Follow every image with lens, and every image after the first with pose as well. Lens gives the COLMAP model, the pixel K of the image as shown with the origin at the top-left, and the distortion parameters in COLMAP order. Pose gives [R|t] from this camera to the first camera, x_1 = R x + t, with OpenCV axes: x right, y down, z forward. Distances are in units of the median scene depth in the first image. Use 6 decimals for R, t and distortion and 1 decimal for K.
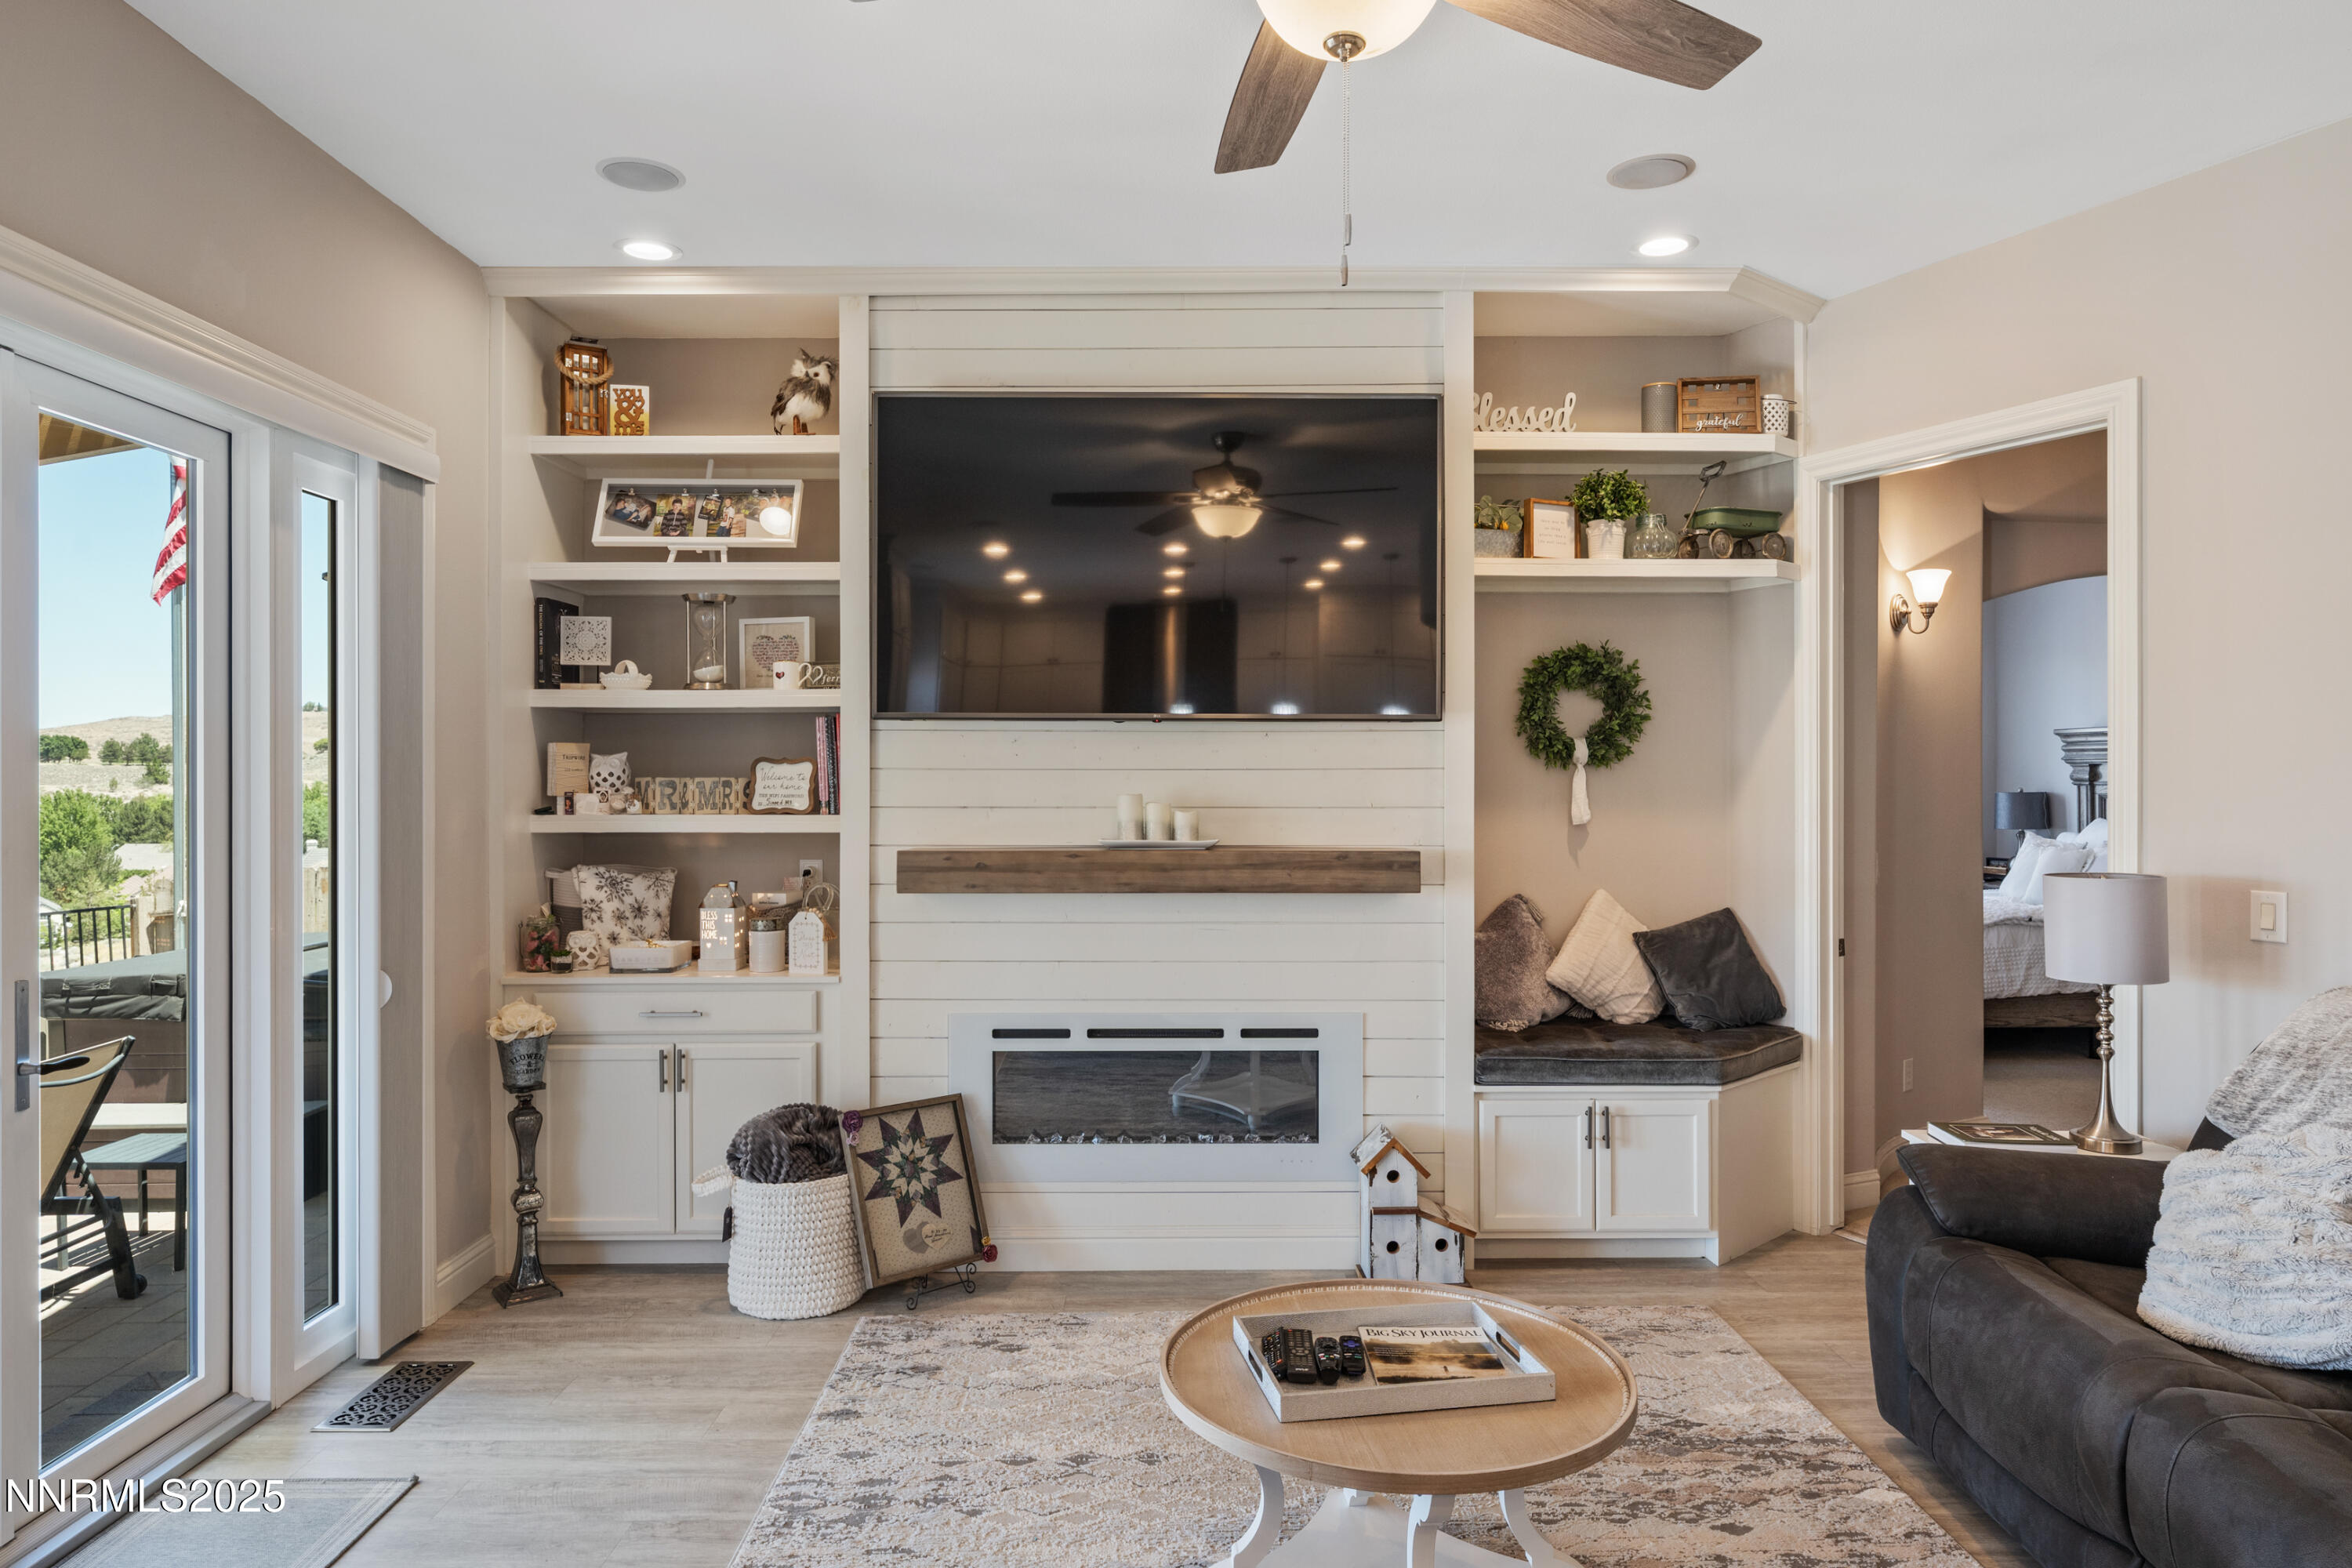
lens RADIAL K [[1425.9, 0, 1173.4], [0, 1425.9, 779.5], [0, 0, 1]] dist [-0.002305, 0.006721]
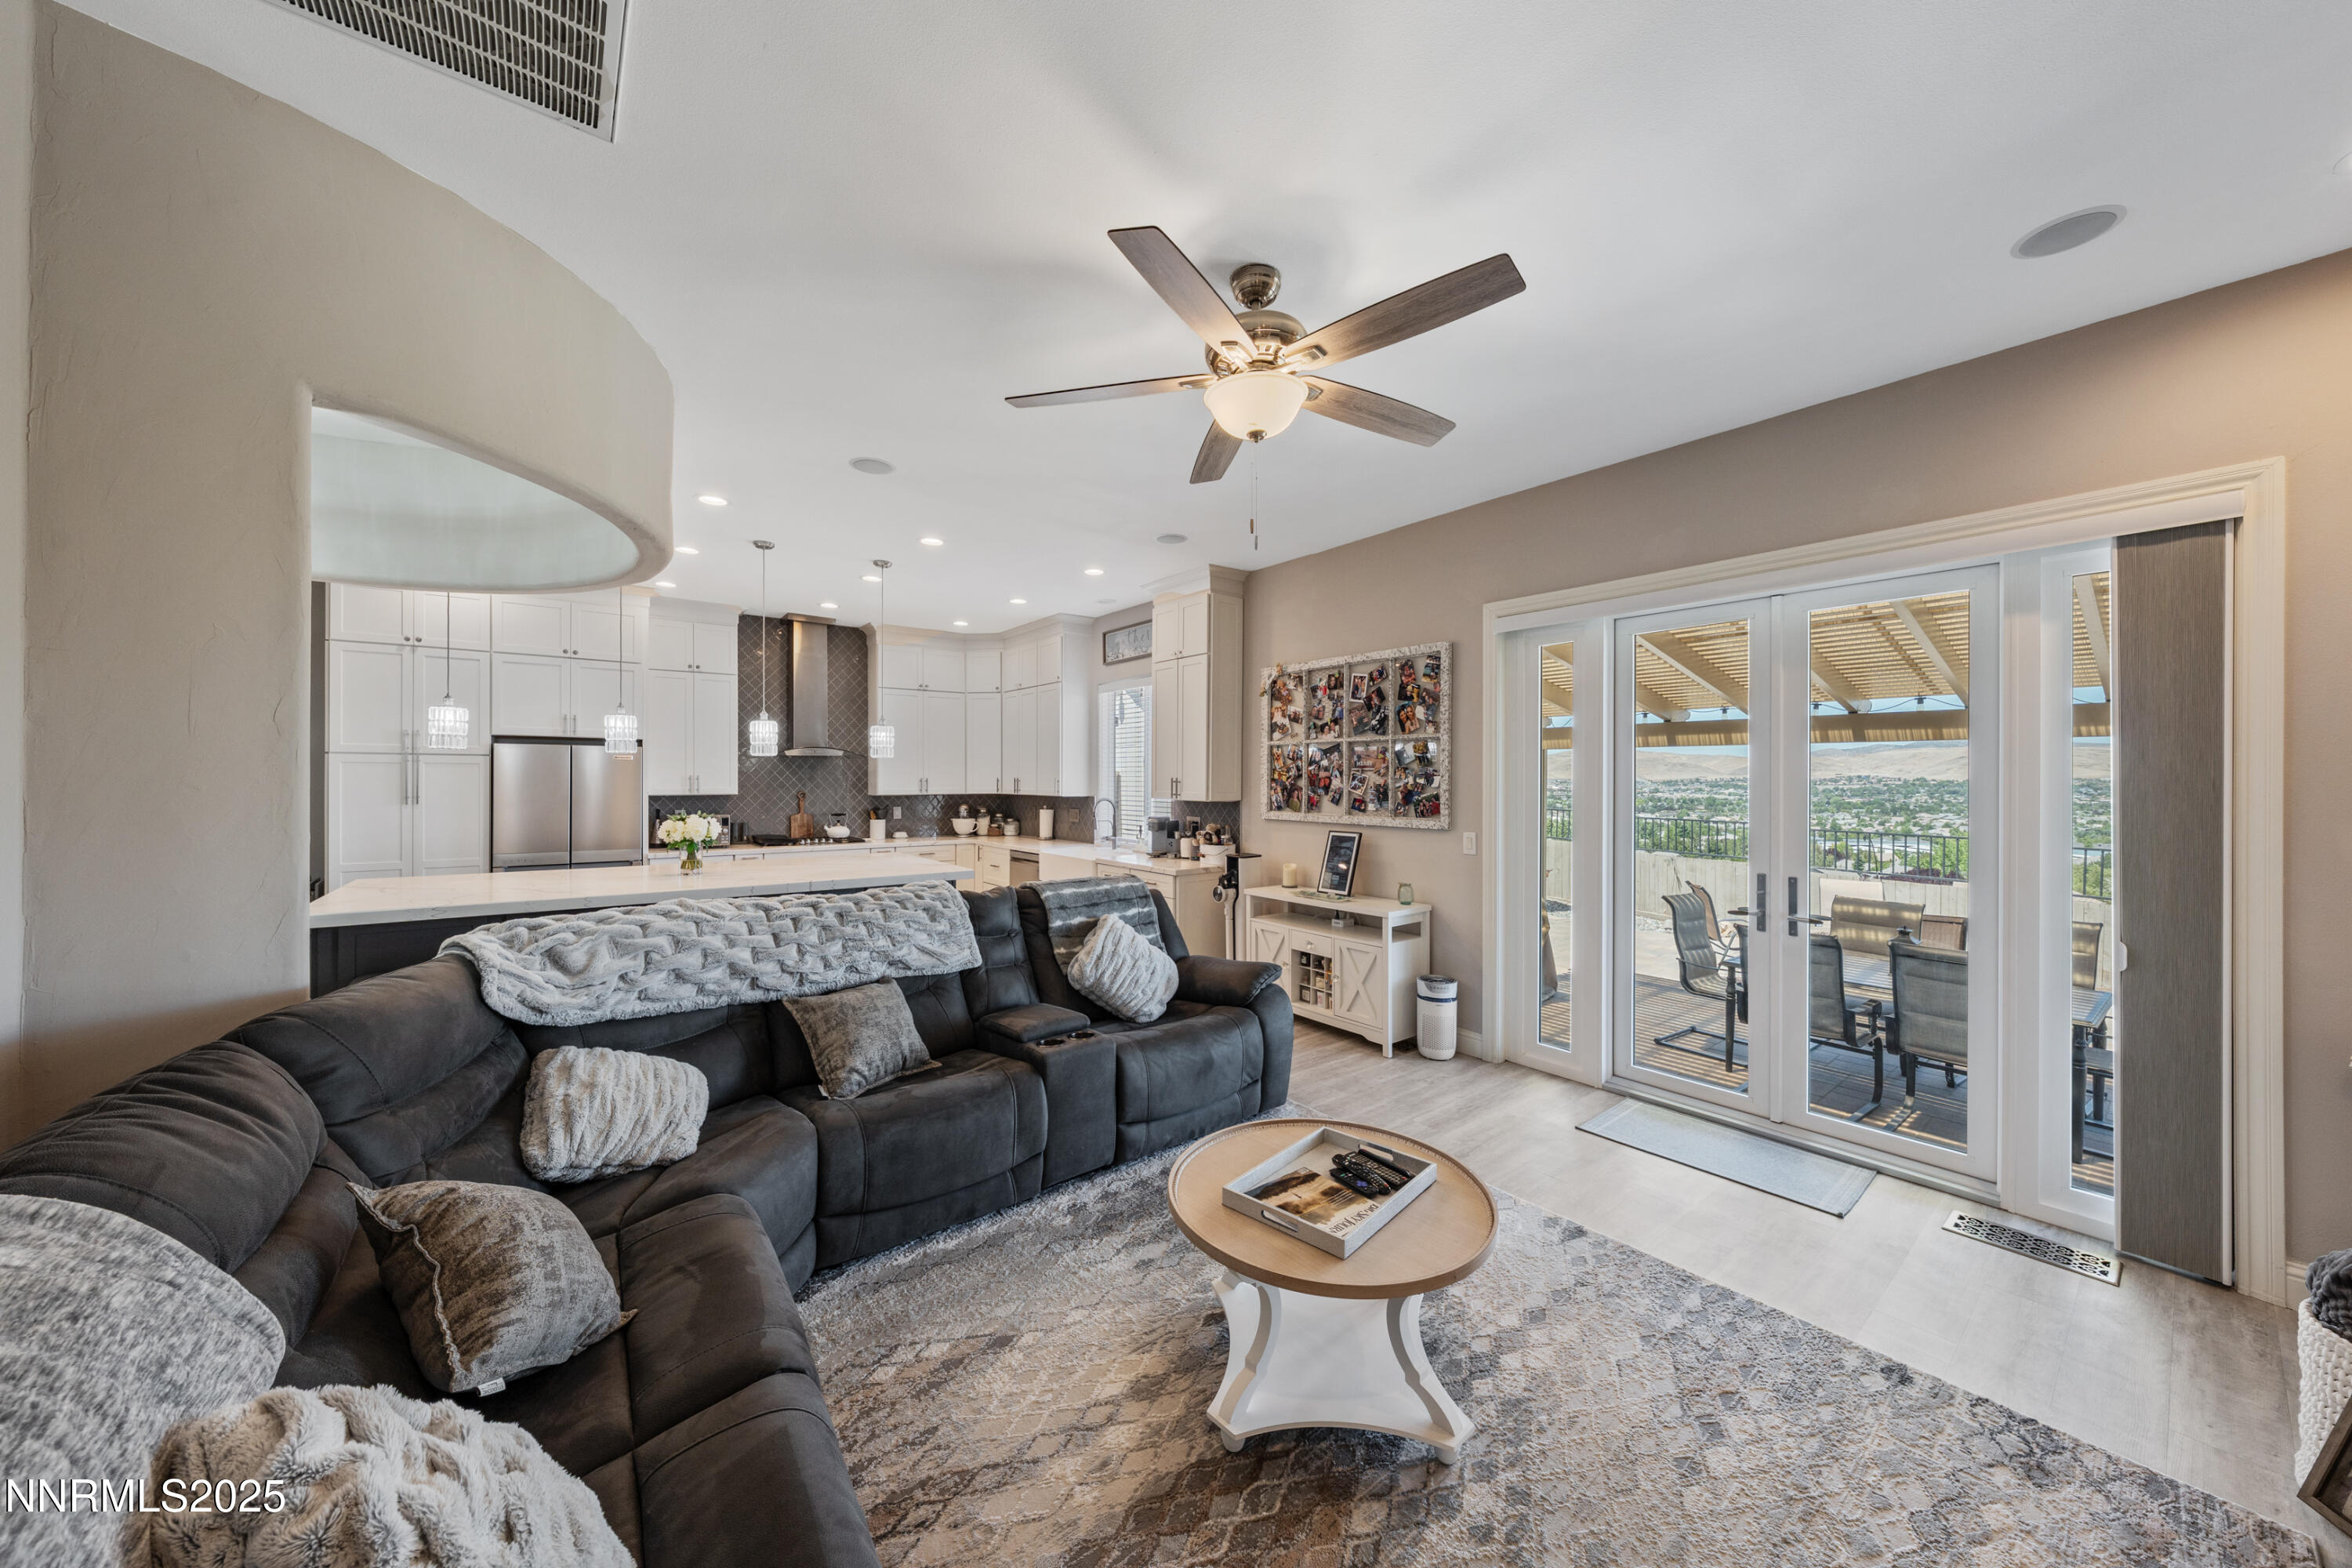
lens RADIAL K [[796.2, 0, 1166.4], [0, 796.2, 782.2], [0, 0, 1]] dist [-0.004244, 0.000914]
pose [[-0.797649, 0.000161, -0.603121, 0.418893], [-0.005027, 0.999963, 0.006915, -0.004060], [0.603100, 0.008548, -0.797619, 0.834243]]
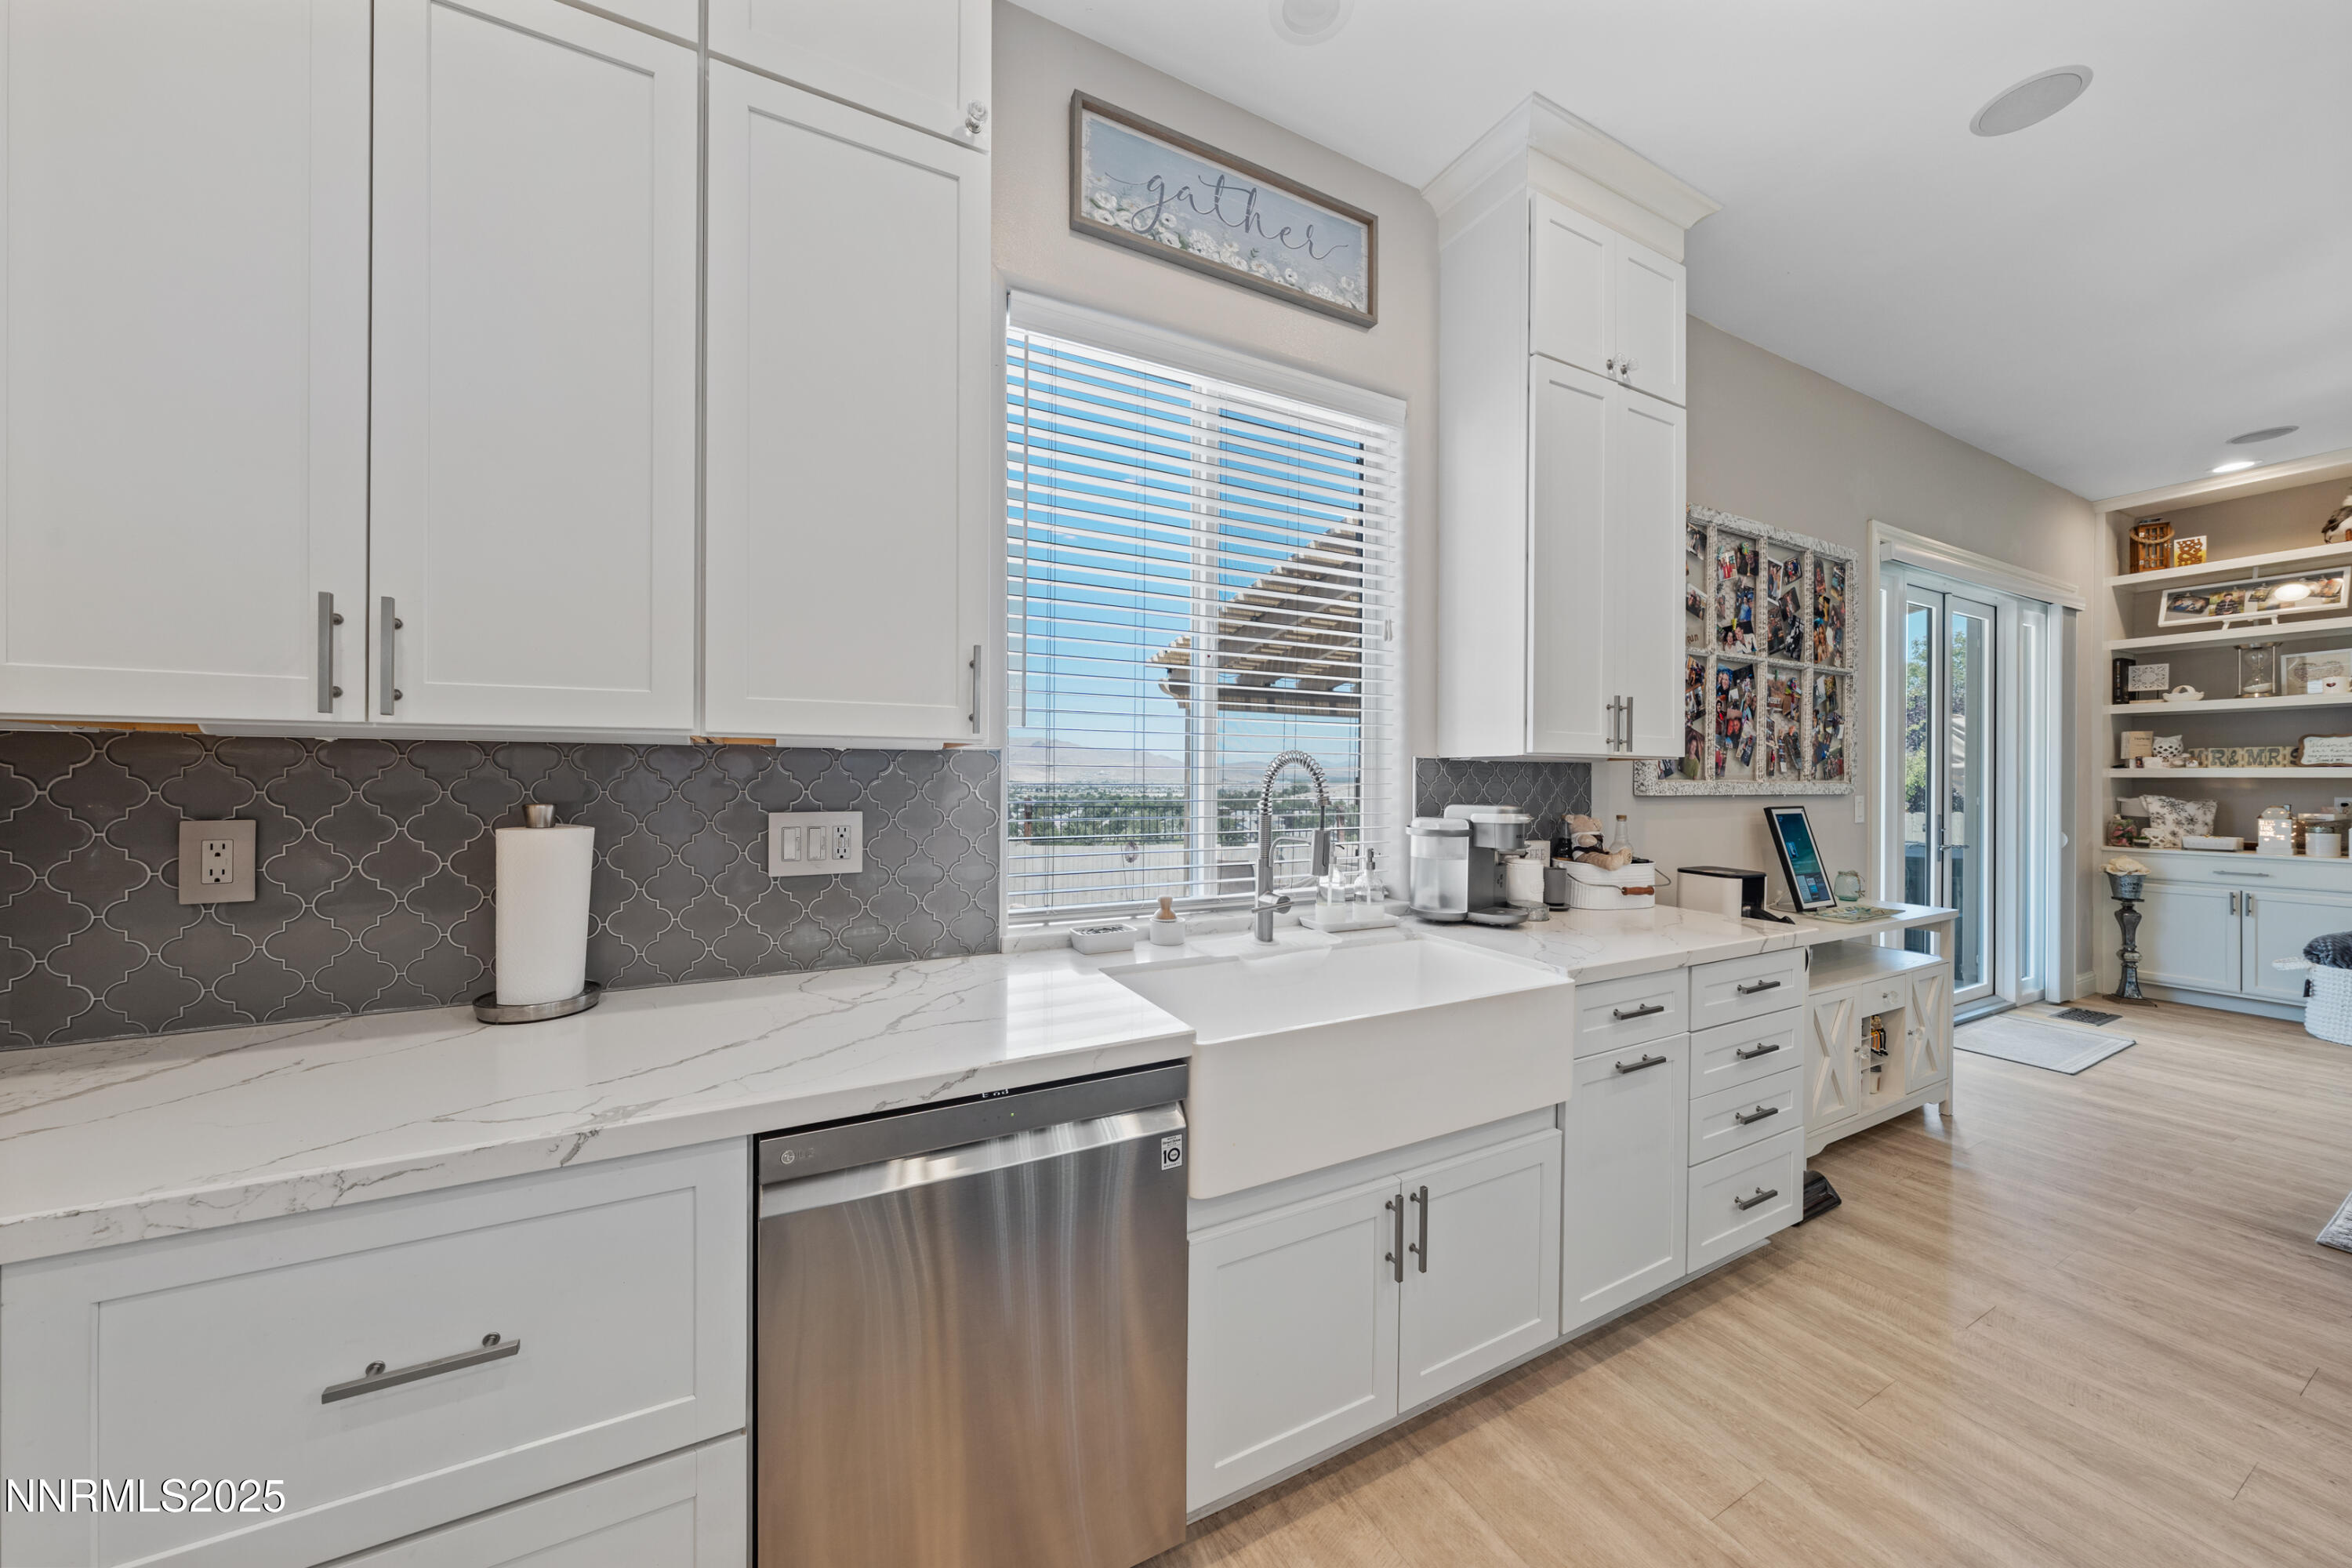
lens RADIAL K [[796.2, 0, 1170.4], [0, 796.2, 781.5], [0, 0, 1]] dist [-0.004244, 0.000914]
pose [[0.456497, 0.004568, -0.889713, -0.067176], [-0.007621, 0.999970, 0.001224, 0.051154], [0.889692, 0.006222, 0.456518, -0.657504]]
